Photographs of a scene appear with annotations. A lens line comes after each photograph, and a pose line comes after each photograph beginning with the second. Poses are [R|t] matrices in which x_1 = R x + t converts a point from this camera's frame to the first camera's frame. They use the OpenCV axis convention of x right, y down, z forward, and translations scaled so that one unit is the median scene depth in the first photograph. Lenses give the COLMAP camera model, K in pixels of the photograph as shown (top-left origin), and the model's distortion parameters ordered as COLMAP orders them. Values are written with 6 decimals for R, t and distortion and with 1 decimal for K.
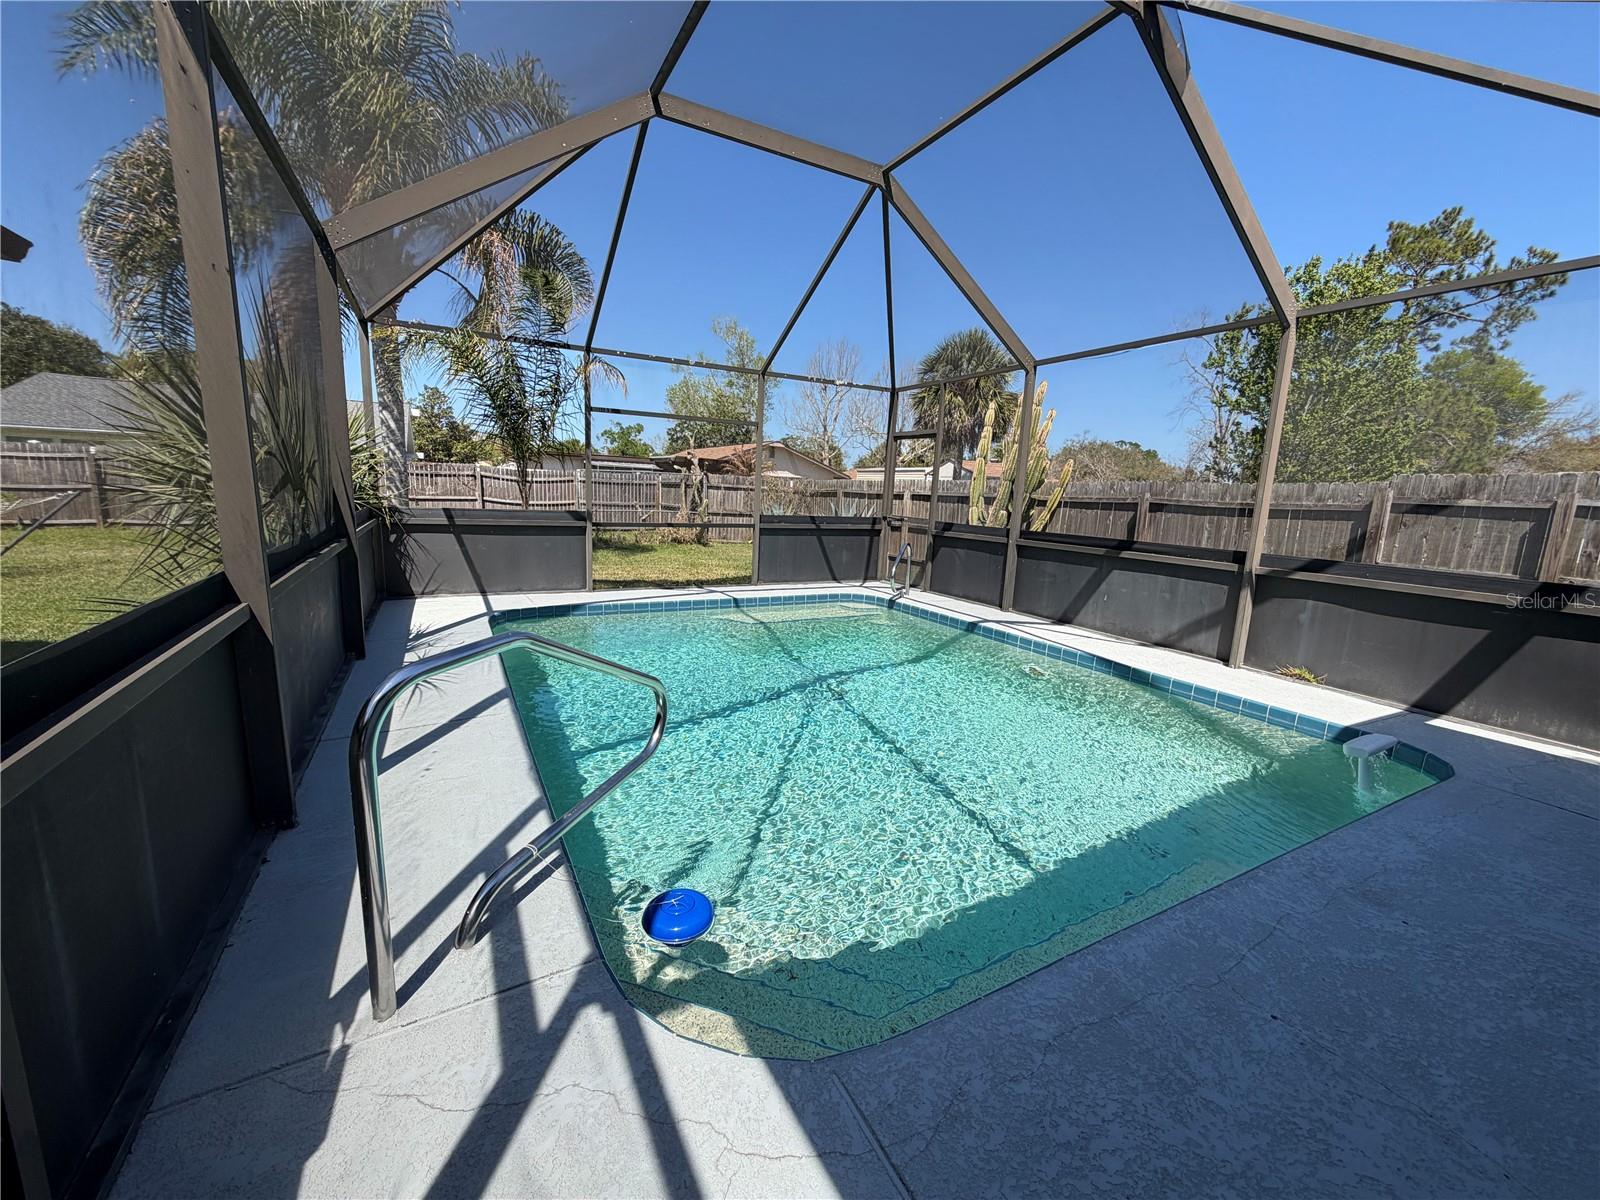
lens RADIAL K [[638.5, 0, 788.5], [0, 638.5, 600.0], [0, 0, 1]] dist [0.002237, -0.000018]
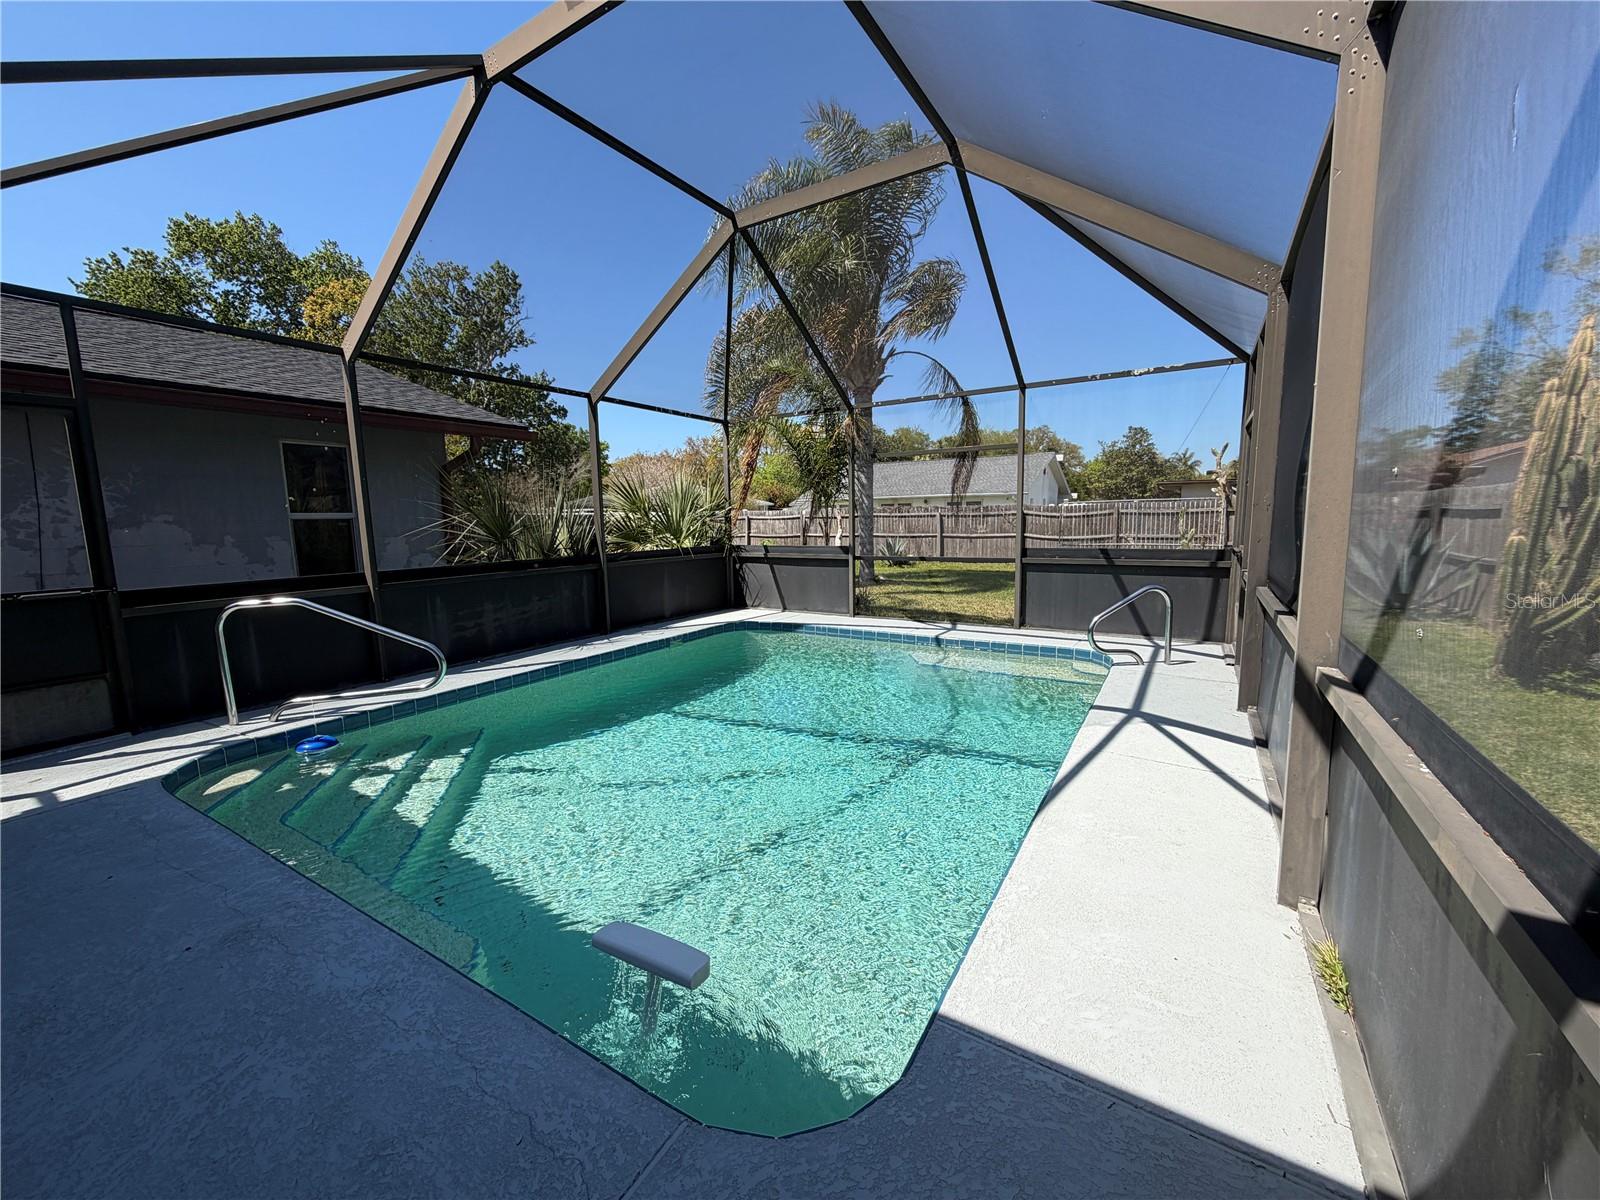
lens RADIAL K [[638.5, 0, 791.6], [0, 638.5, 595.3], [0, 0, 1]] dist [0.002237, -0.000018]
pose [[0.491584, 0.056401, -0.869002, 0.558255], [-0.111624, 0.993750, 0.001353, -0.036878], [0.863646, 0.096337, 0.494807, 0.312356]]
